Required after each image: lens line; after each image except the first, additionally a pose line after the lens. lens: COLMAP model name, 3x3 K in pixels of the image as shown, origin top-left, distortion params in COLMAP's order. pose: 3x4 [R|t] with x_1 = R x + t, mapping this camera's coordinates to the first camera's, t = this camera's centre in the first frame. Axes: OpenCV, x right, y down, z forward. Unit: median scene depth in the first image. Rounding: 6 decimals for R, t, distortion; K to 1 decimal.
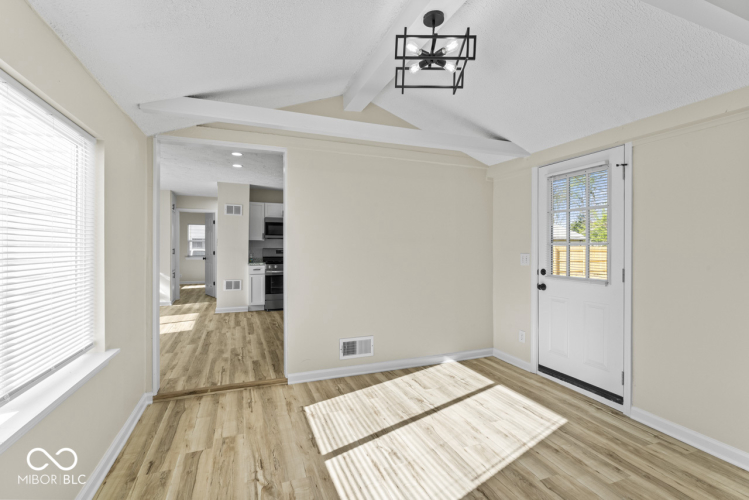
lens RADIAL K [[346.3, 0, 370.2], [0, 346.3, 250.6], [0, 0, 1]] dist [-0.003953, 0.001170]
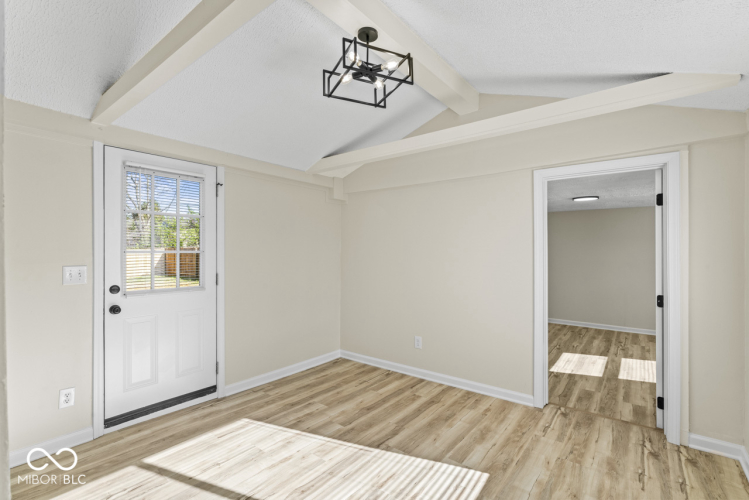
lens RADIAL K [[346.3, 0, 370.2], [0, 346.3, 249.1], [0, 0, 1]] dist [-0.003953, 0.001170]
pose [[-0.519789, 0.003980, 0.854285, -0.547203], [0.004630, 0.999988, -0.001841, -0.026805], [-0.854282, 0.002998, -0.519801, 1.202603]]
